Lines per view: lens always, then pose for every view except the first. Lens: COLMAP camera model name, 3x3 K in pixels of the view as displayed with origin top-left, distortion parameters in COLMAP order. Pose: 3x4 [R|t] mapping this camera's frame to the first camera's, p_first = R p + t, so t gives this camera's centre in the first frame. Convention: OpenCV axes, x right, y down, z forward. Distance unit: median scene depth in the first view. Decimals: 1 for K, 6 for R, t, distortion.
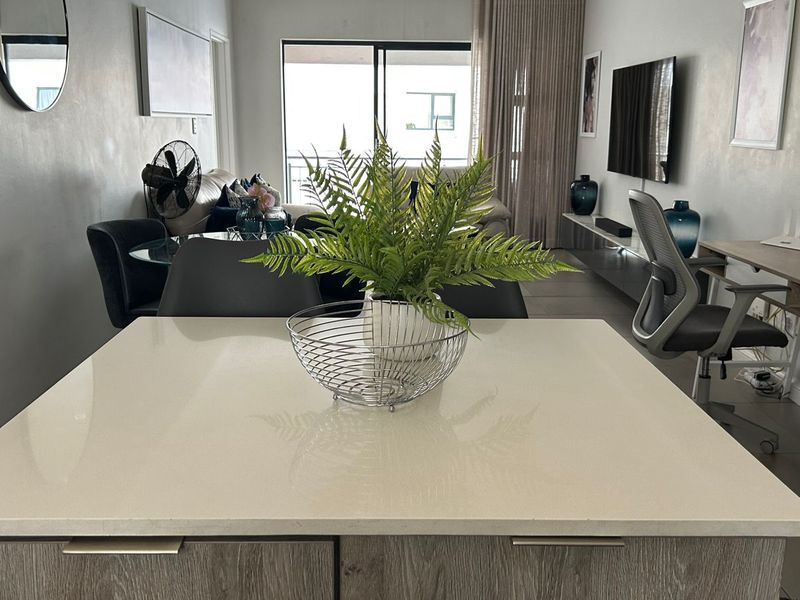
lens RADIAL K [[801.7, 0, 402.3], [0, 801.7, 305.0], [0, 0, 1]] dist [0.146041, -0.284947]
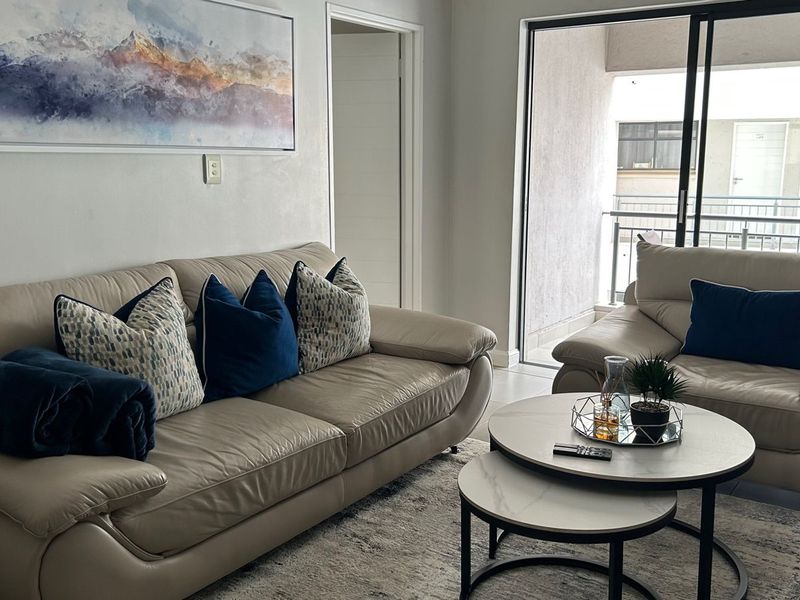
lens RADIAL K [[801.7, 0, 402.3], [0, 801.7, 305.0], [0, 0, 1]] dist [0.146041, -0.284947]
pose [[0.816462, 0.097382, -0.569128, 0.175172], [-0.124867, 0.992129, -0.009373, -0.143763], [0.563735, 0.078718, 0.822196, 0.646216]]
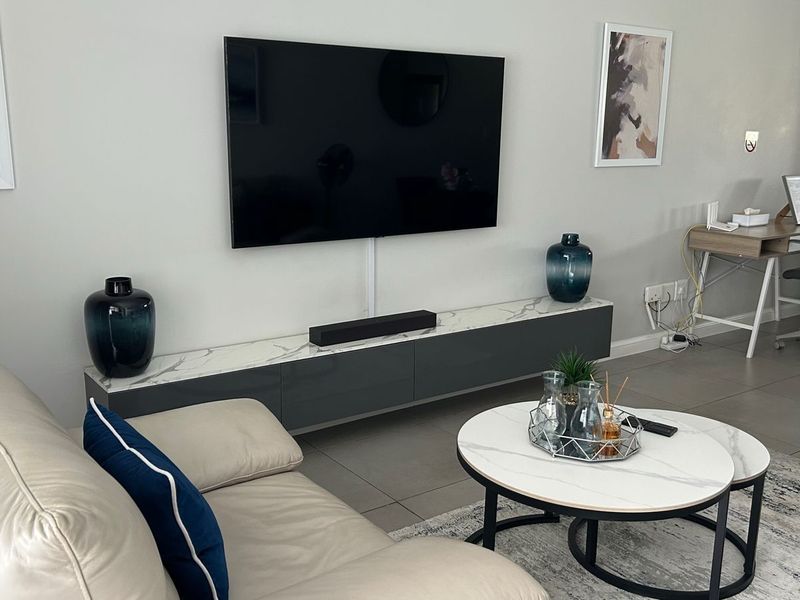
lens RADIAL K [[801.7, 0, 402.3], [0, 801.7, 305.0], [0, 0, 1]] dist [0.146041, -0.284947]
pose [[-0.572573, -0.200041, 0.795075, -0.215833], [0.163131, 0.922587, 0.349602, -0.319033], [-0.803460, 0.329874, -0.495615, 1.303597]]
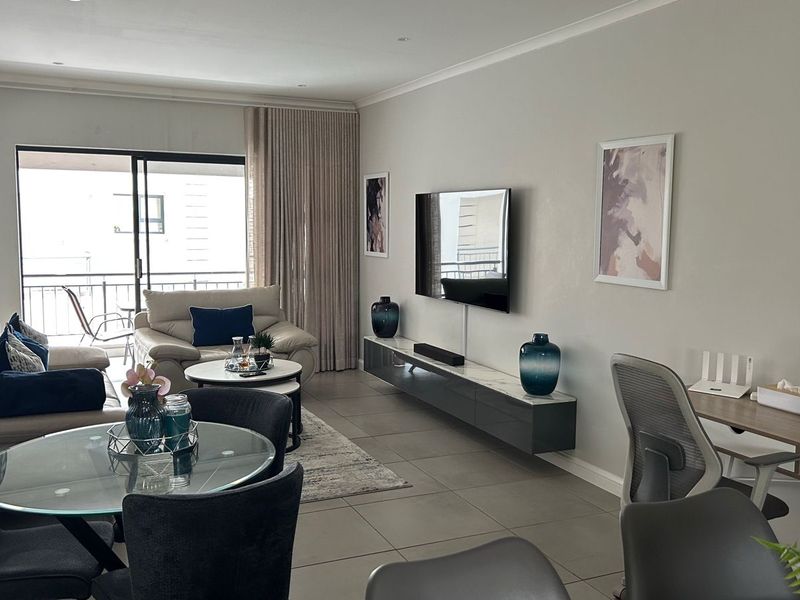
lens RADIAL K [[801.7, 0, 402.3], [0, 801.7, 305.0], [0, 0, 1]] dist [0.146041, -0.284947]
pose [[0.922433, -0.039675, 0.384113, -0.147594], [0.082753, 0.991909, -0.096273, -0.067832], [-0.377186, 0.120592, 0.918253, 0.136955]]
